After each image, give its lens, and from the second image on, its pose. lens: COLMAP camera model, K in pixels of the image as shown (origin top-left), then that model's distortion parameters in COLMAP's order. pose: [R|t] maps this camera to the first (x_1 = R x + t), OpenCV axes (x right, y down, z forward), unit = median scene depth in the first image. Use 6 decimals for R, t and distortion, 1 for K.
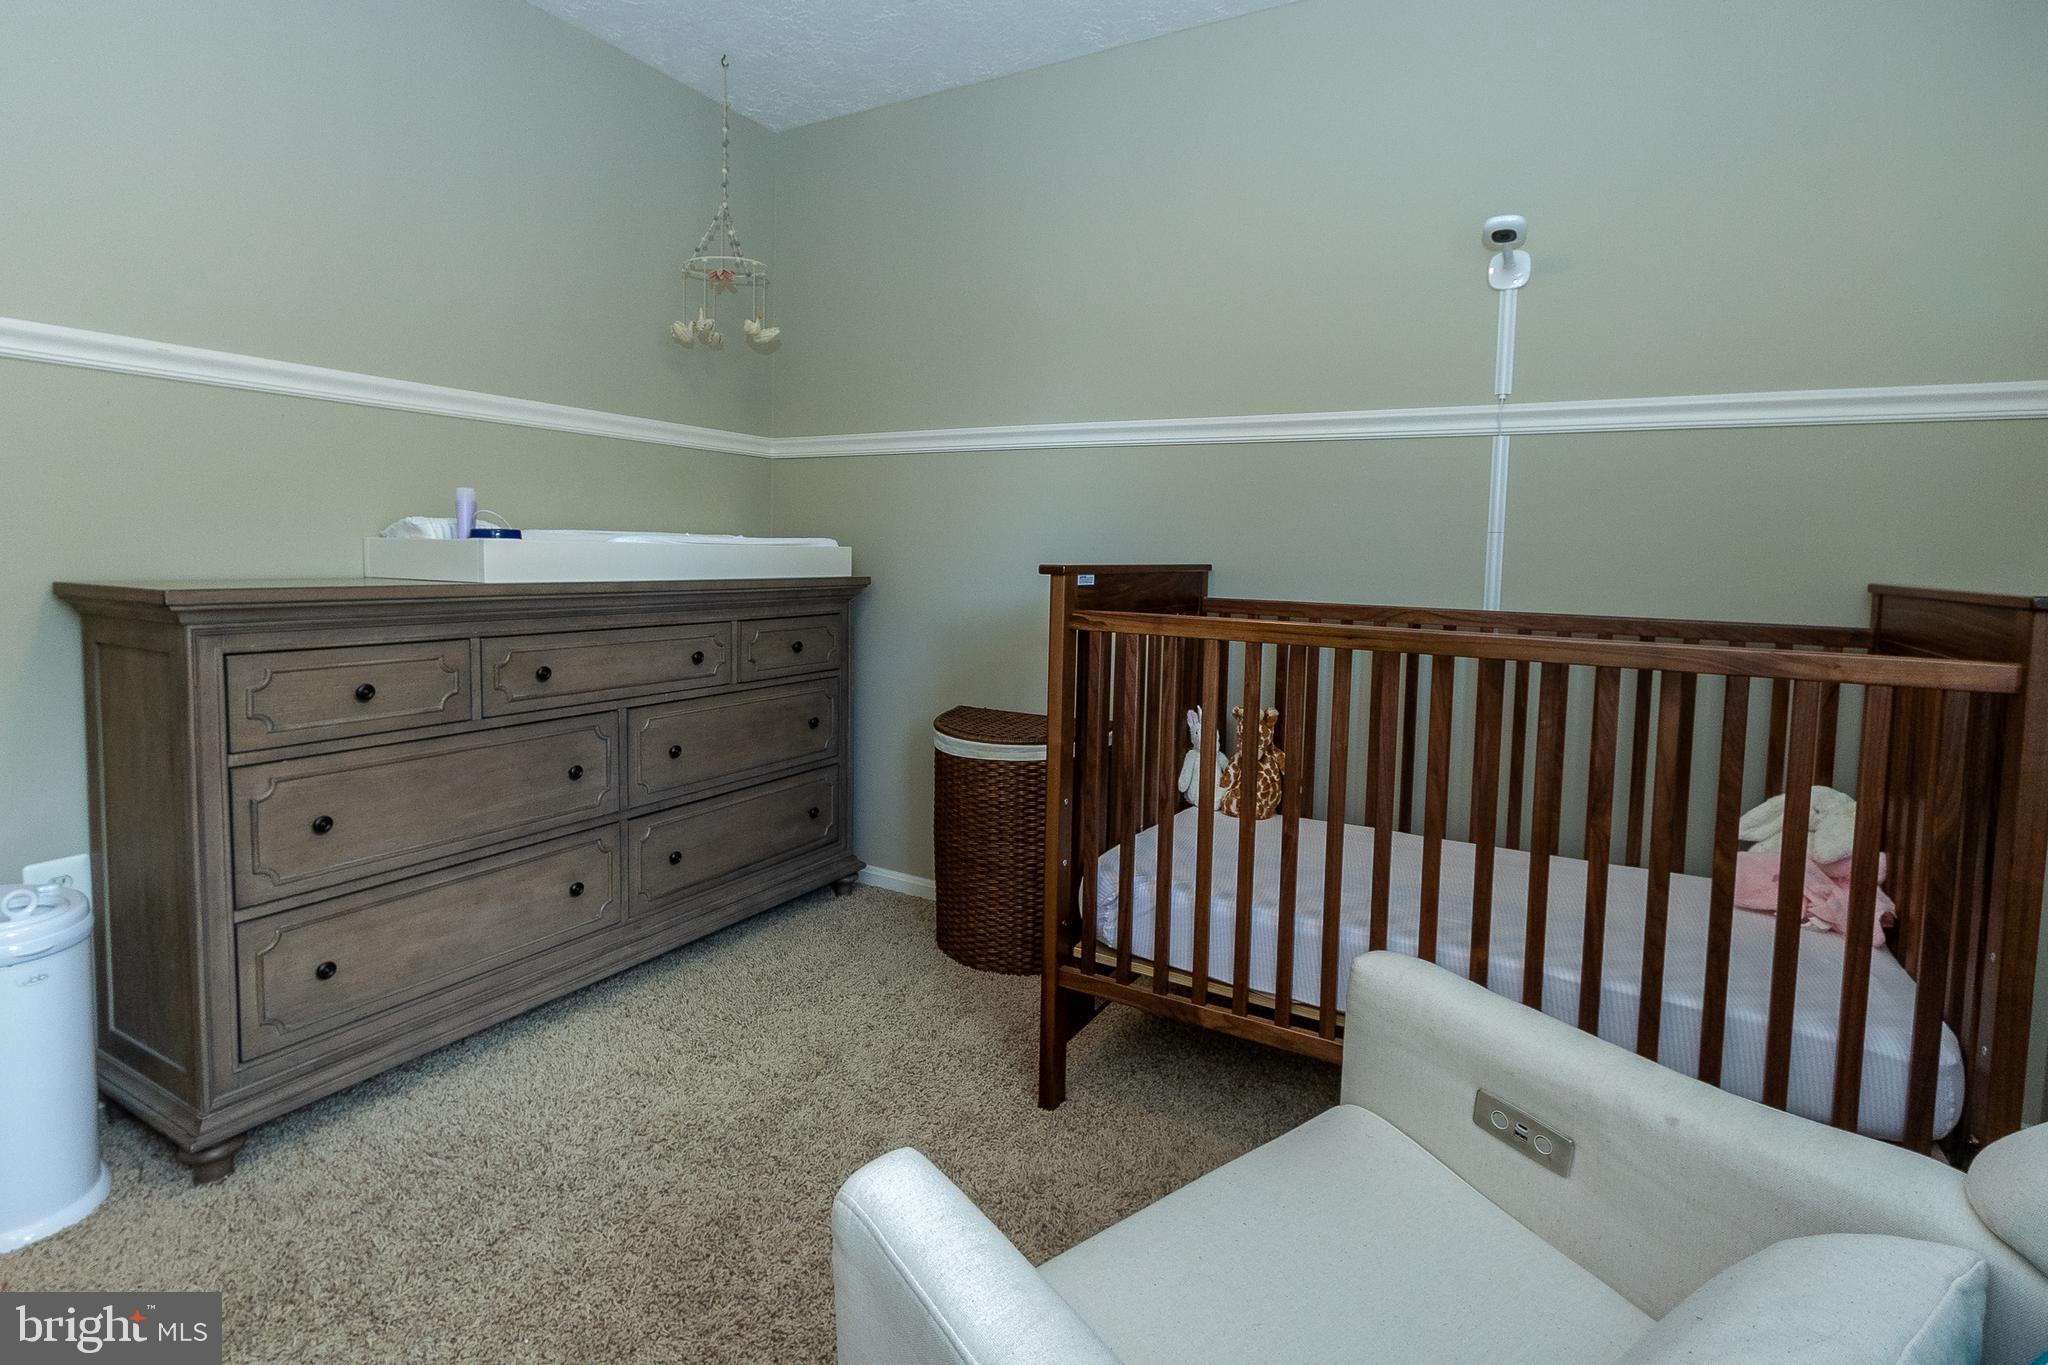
lens RADIAL K [[980.2, 0, 1041.4], [0, 980.2, 647.8], [0, 0, 1]] dist [0.000185, -0.000321]
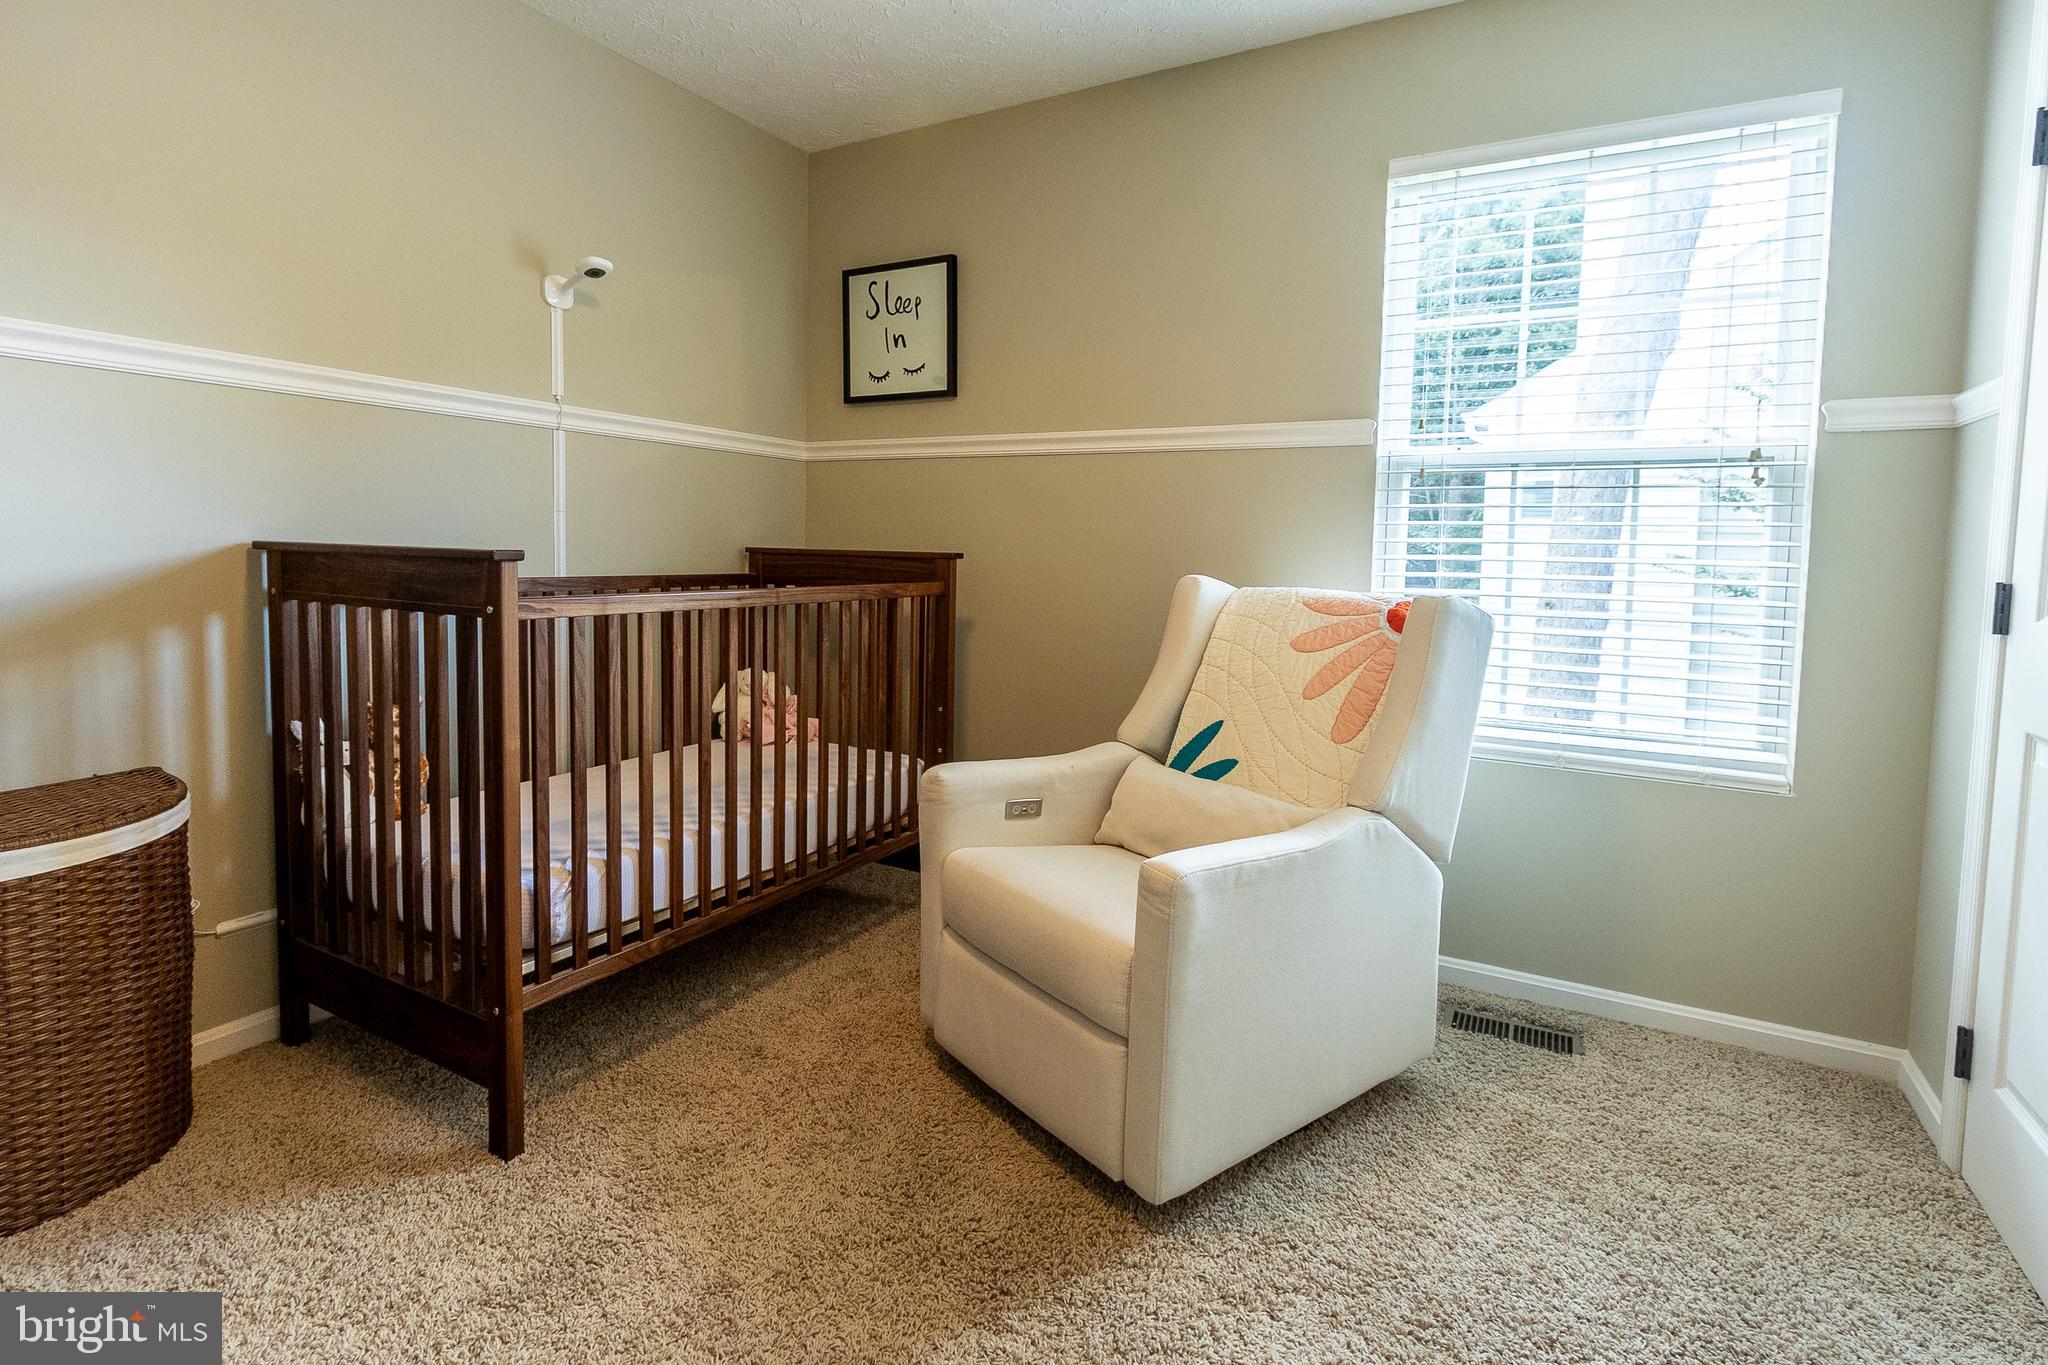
lens RADIAL K [[980.2, 0, 1041.4], [0, 980.2, 647.8], [0, 0, 1]] dist [0.000185, -0.000321]
pose [[0.010508, -0.129955, 0.991464, -0.861790], [0.080525, 0.988409, 0.128701, -0.070653], [-0.996697, 0.078485, 0.020851, 0.479161]]
